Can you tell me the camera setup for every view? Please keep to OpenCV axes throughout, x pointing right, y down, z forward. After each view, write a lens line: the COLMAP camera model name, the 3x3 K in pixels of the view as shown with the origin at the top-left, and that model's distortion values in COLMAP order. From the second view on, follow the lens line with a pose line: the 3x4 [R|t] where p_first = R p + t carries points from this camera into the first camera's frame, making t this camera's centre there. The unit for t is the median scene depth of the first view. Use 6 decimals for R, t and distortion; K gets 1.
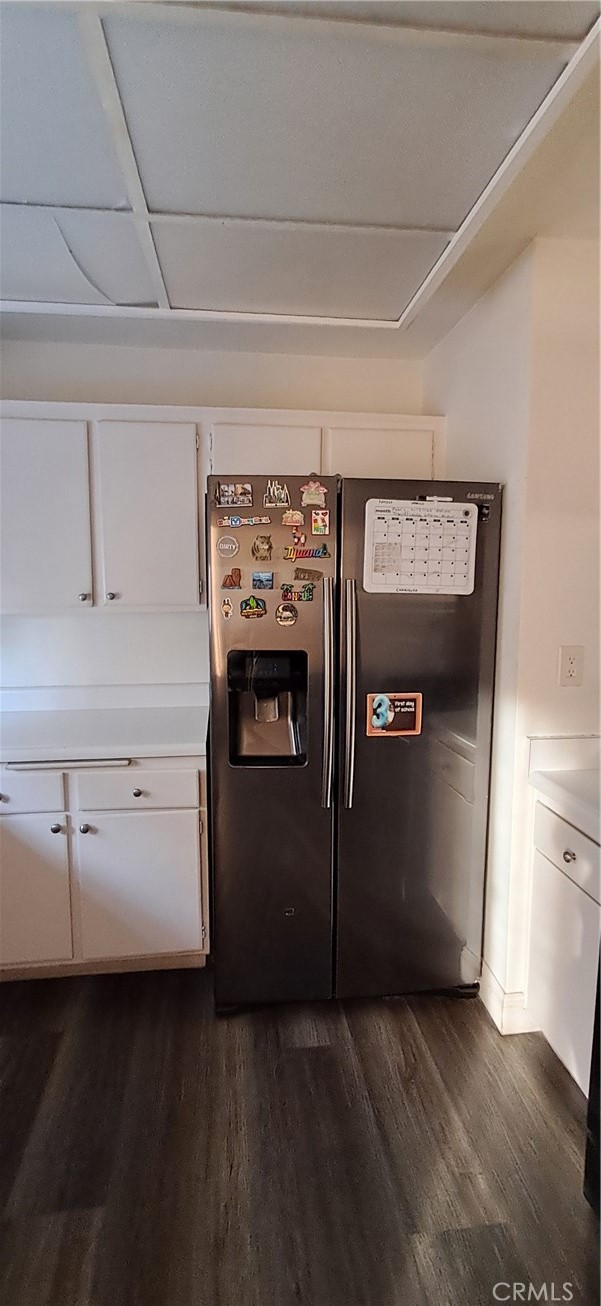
lens RADIAL K [[595.1, 0, 298.0], [0, 595.1, 654.9], [0, 0, 1]] dist [-0.008768, 0.000452]
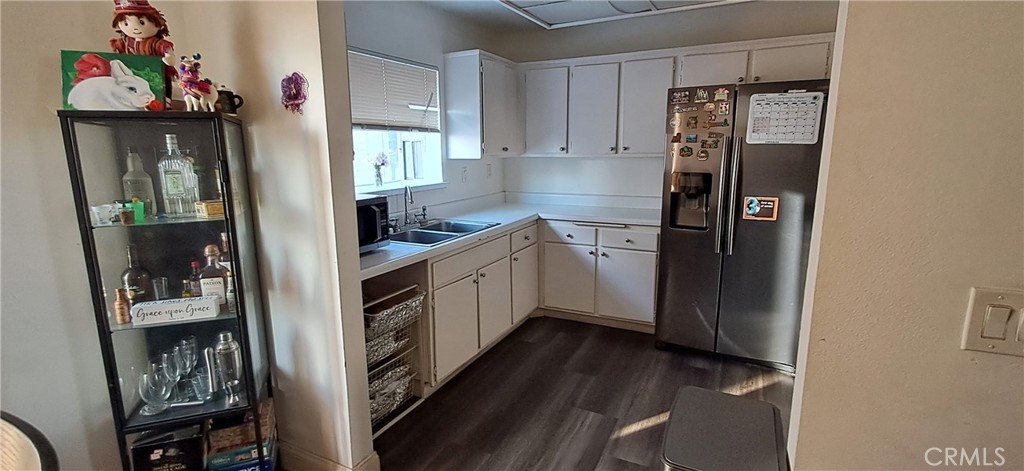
lens RADIAL K [[466.6, 0, 509.9], [0, 466.6, 234.6], [0, 0, 1]] dist [-0.008768, 0.000452]
pose [[0.829639, 0.089331, -0.551108, 0.329659], [-0.055983, 0.995452, 0.077079, 0.115102], [0.555487, -0.033095, 0.830867, -0.687794]]
